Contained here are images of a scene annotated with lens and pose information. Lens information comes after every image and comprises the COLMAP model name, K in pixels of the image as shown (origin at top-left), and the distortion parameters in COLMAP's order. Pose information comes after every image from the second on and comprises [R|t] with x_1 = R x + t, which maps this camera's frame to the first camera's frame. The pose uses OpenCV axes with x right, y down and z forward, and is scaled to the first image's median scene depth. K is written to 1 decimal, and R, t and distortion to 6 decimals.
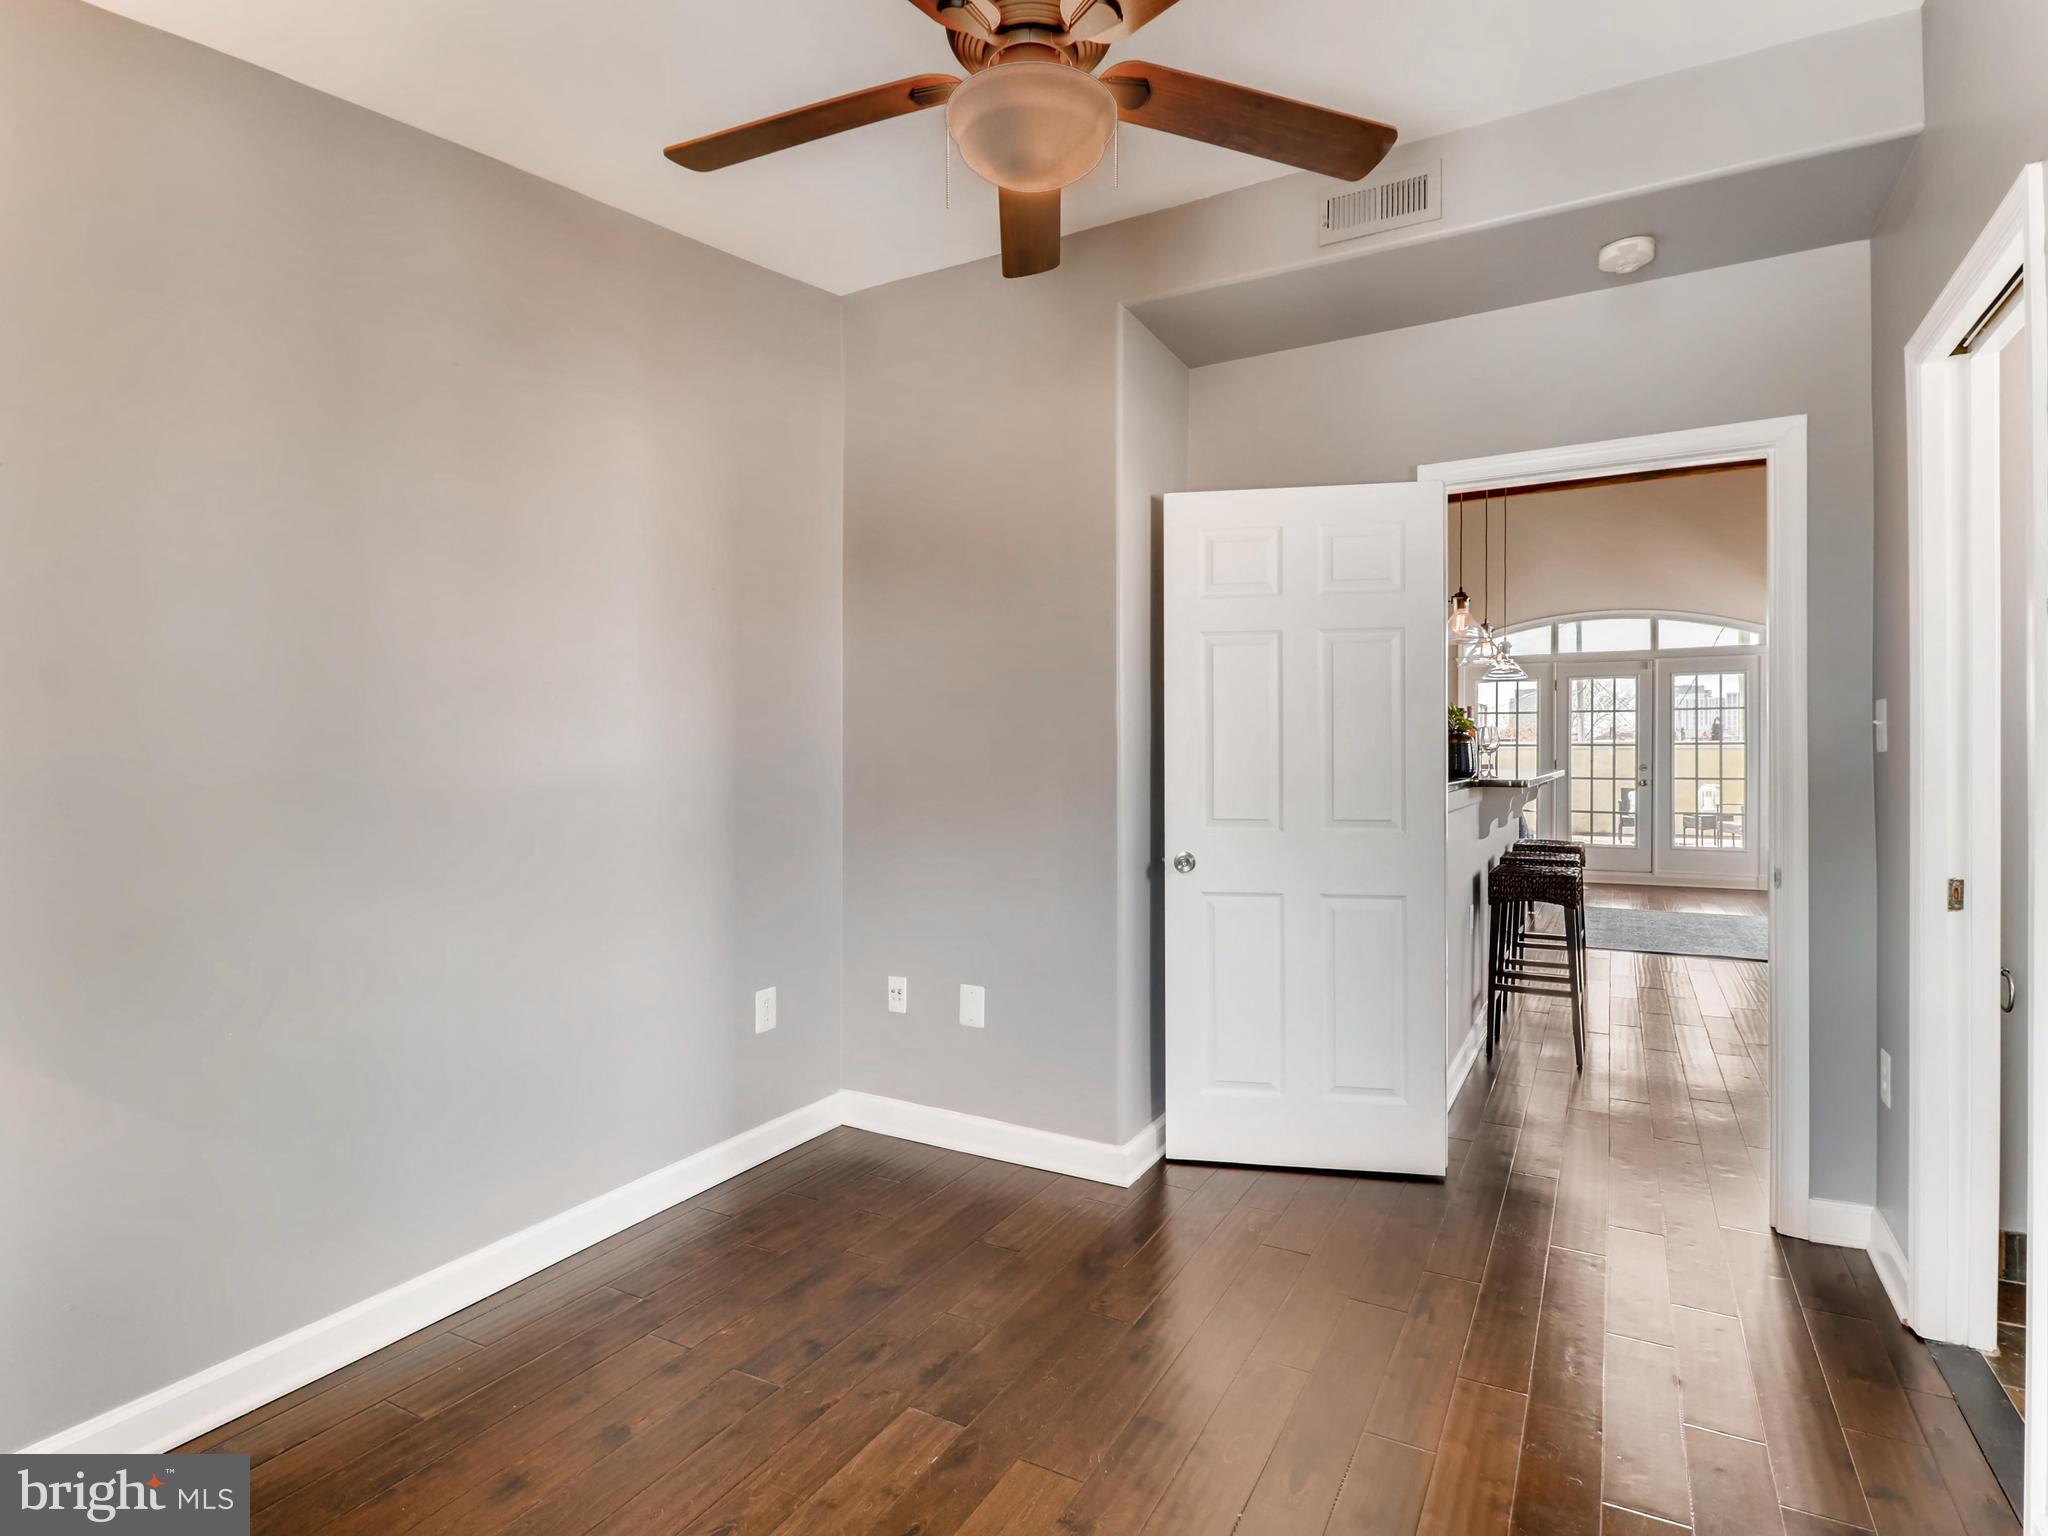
lens RADIAL K [[1056.0, 0, 1033.9], [0, 1056.0, 747.6], [0, 0, 1]] dist [0.022077, -0.016050]
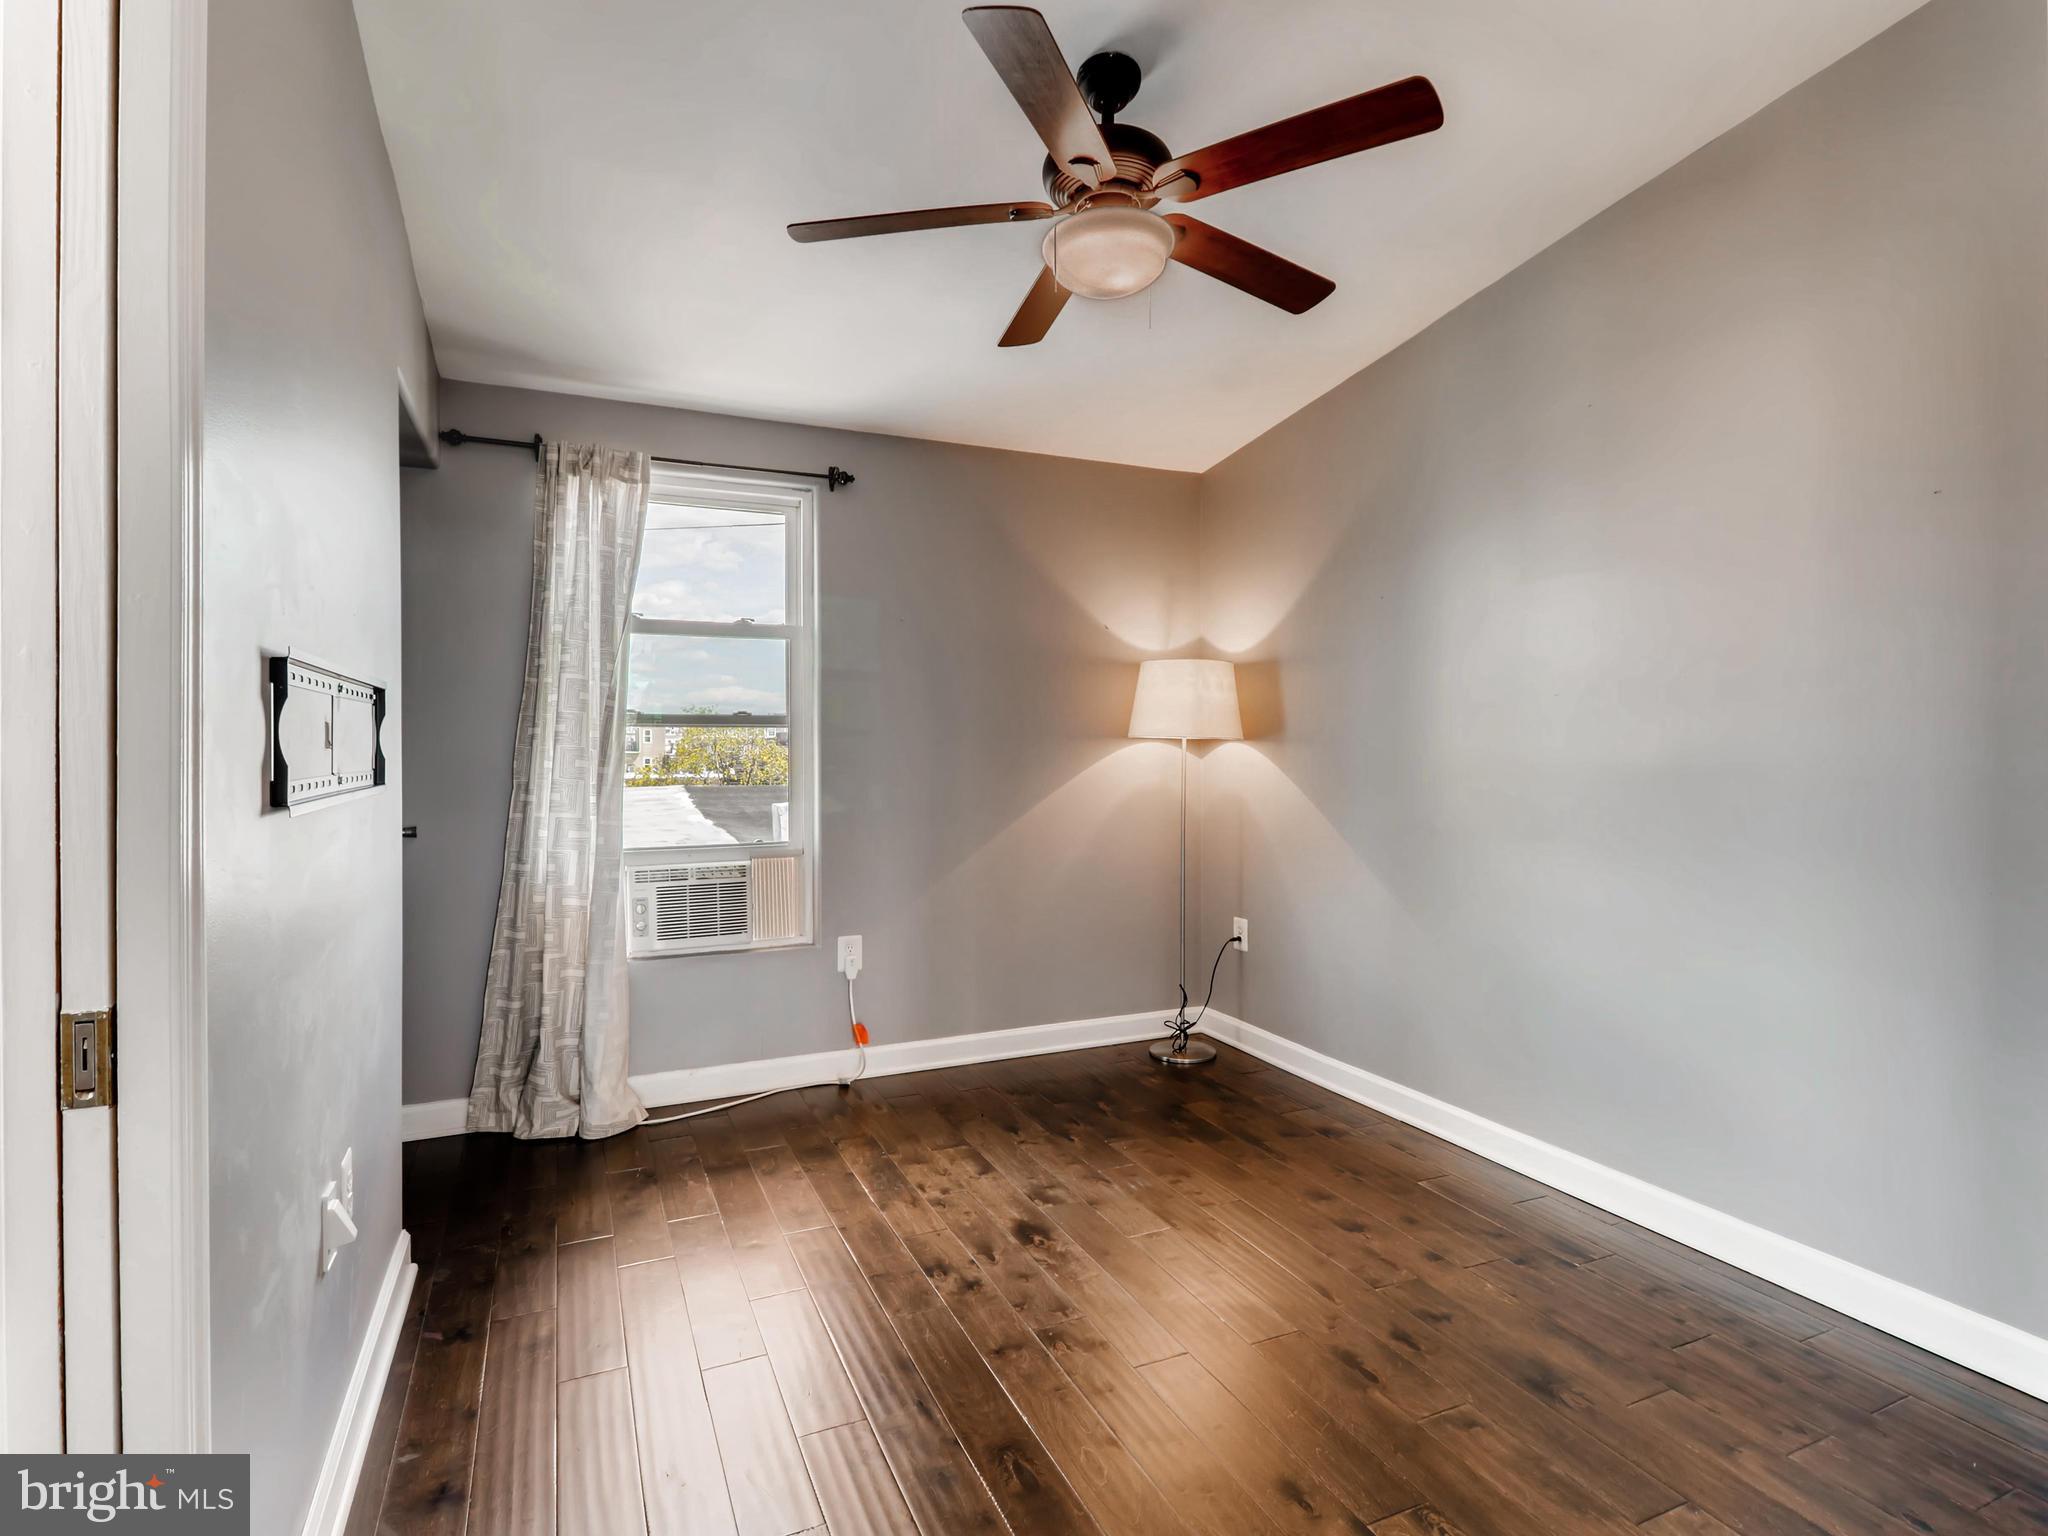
lens RADIAL K [[1056.0, 0, 1033.9], [0, 1056.0, 747.6], [0, 0, 1]] dist [0.022077, -0.016050]
pose [[-0.593821, -0.004339, -0.804585, 0.766176], [-0.002498, 0.999991, -0.003549, 0.031483], [0.804593, -0.000098, -0.593826, 1.201770]]
